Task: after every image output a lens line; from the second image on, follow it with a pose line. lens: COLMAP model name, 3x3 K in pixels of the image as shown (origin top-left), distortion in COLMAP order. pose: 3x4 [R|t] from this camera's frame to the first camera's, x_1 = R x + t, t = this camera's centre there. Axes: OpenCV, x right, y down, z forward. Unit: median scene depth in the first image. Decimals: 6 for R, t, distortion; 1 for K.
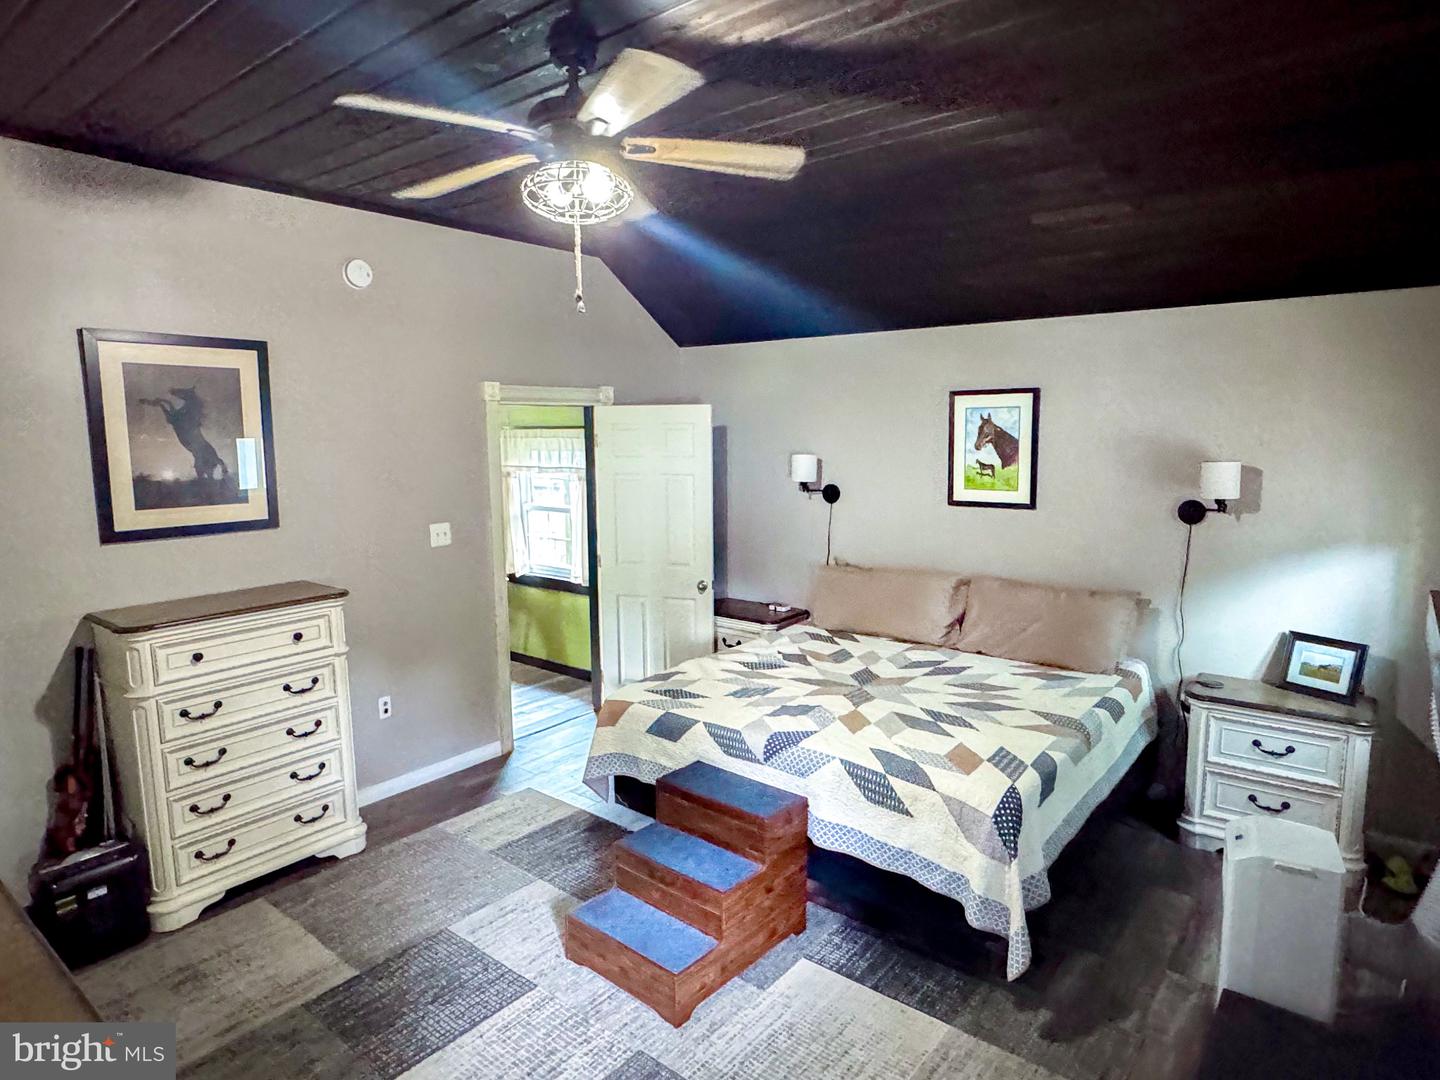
lens RADIAL K [[851.6, 0, 719.6], [0, 851.6, 539.9], [0, 0, 1]] dist [0.000773, -0.000107]
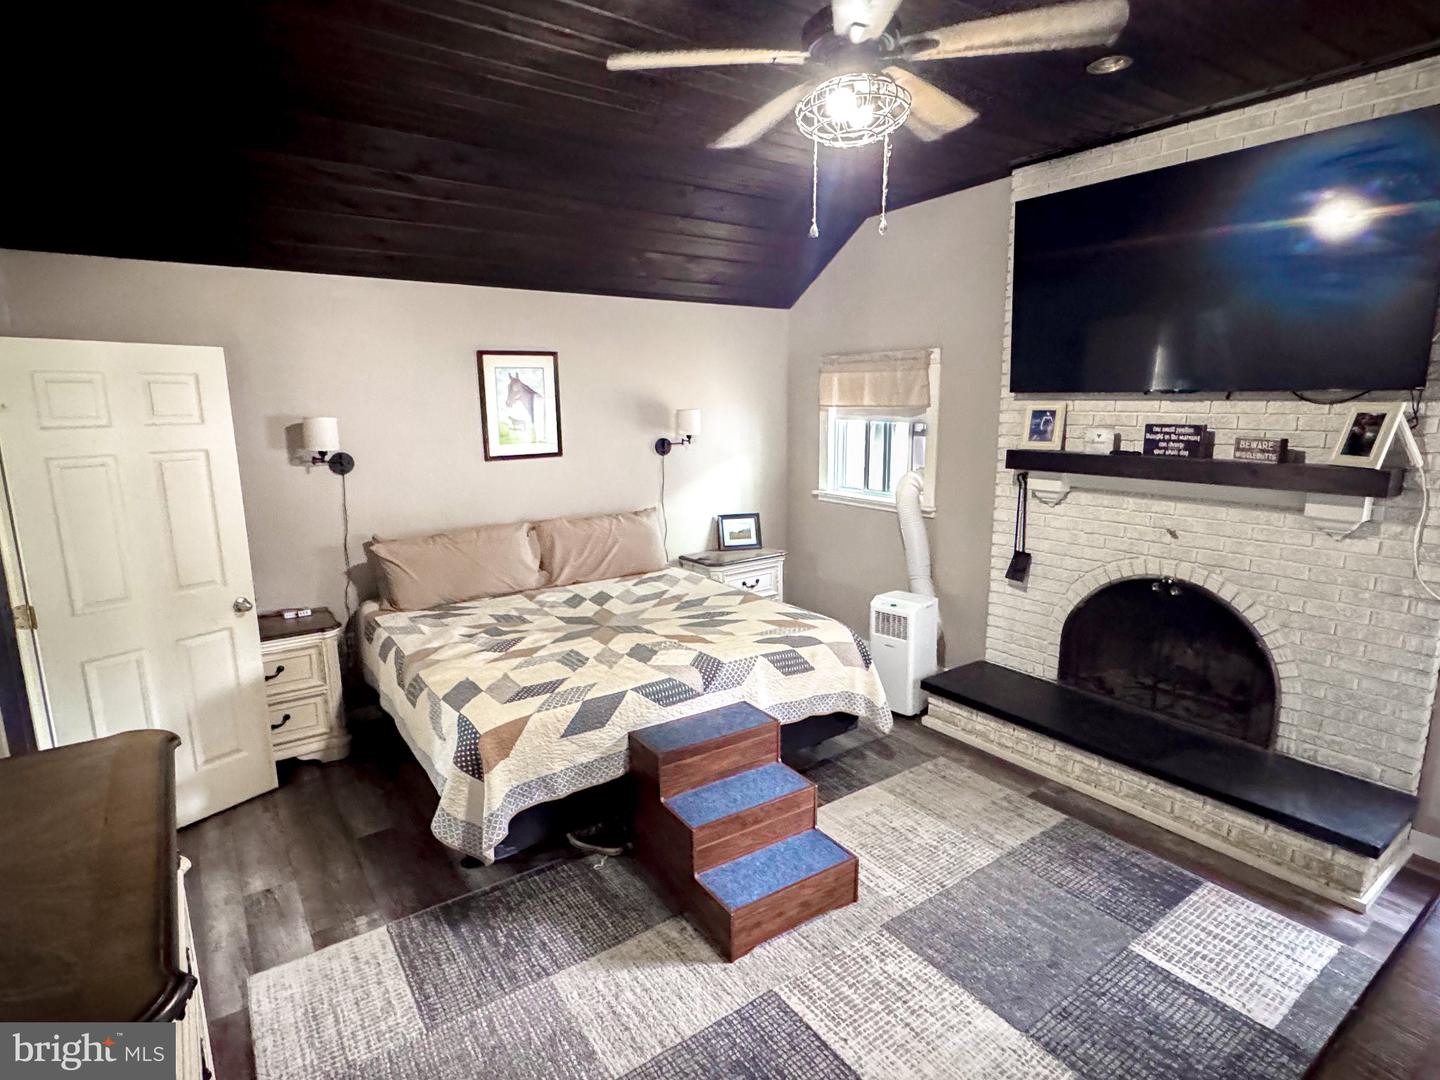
lens RADIAL K [[757.7, 0, 720.8], [0, 757.7, 537.6], [0, 0, 1]] dist [-0.001250, 0.000325]
pose [[0.266574, -0.171181, 0.948491, -0.679493], [0.134401, 0.981089, 0.139290, -0.049023], [-0.954397, 0.090347, 0.284540, 0.581534]]
